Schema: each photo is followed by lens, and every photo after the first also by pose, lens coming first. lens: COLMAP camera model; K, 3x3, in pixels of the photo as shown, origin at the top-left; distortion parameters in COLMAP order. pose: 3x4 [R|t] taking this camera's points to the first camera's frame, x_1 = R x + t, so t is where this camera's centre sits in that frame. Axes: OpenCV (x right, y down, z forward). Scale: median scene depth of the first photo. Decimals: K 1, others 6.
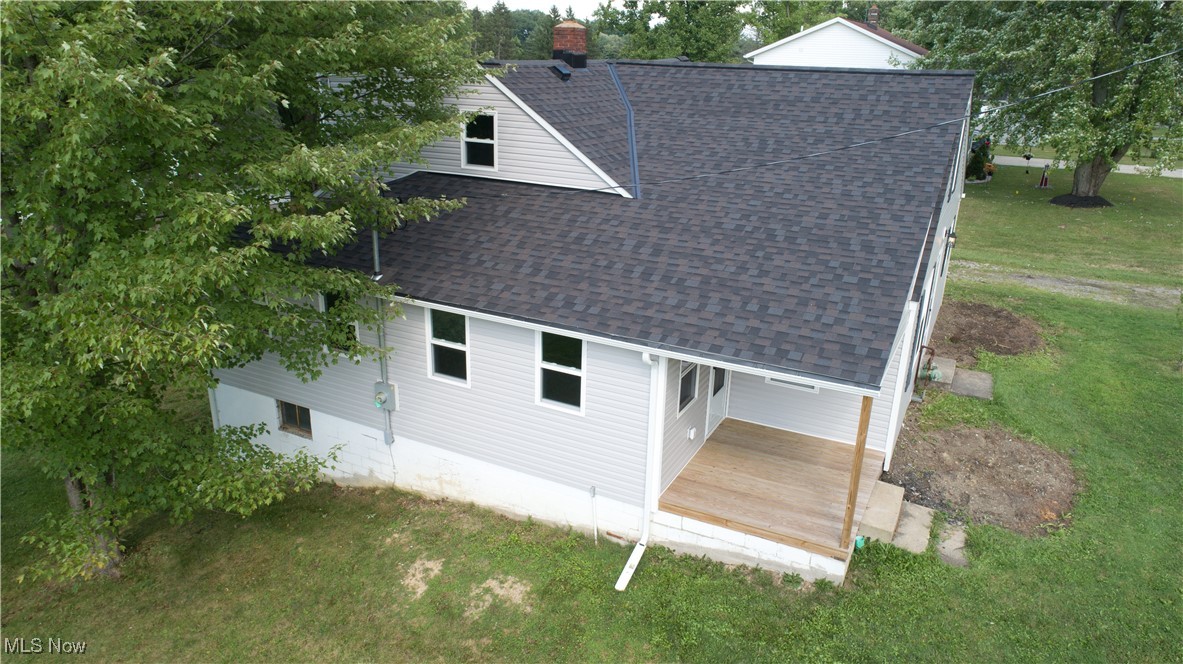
lens RADIAL K [[790.4, 0, 591.9], [0, 790.4, 329.1], [0, 0, 1]] dist [-0.020906, 0.008766]
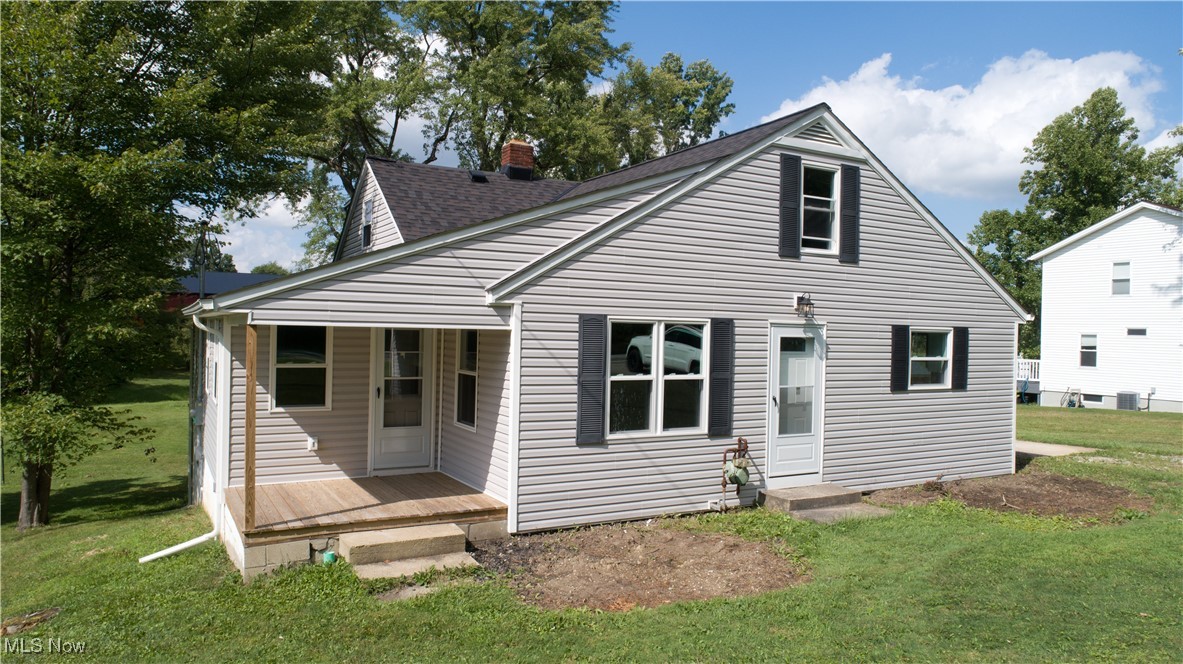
lens RADIAL K [[790.4, 0, 597.1], [0, 790.4, 334.9], [0, 0, 1]] dist [-0.020906, 0.008766]
pose [[0.833157, -0.004272, -0.553021, 0.974474], [-0.184134, 0.940774, -0.284674, 0.226056], [0.521483, 0.339008, 0.783025, 0.421291]]
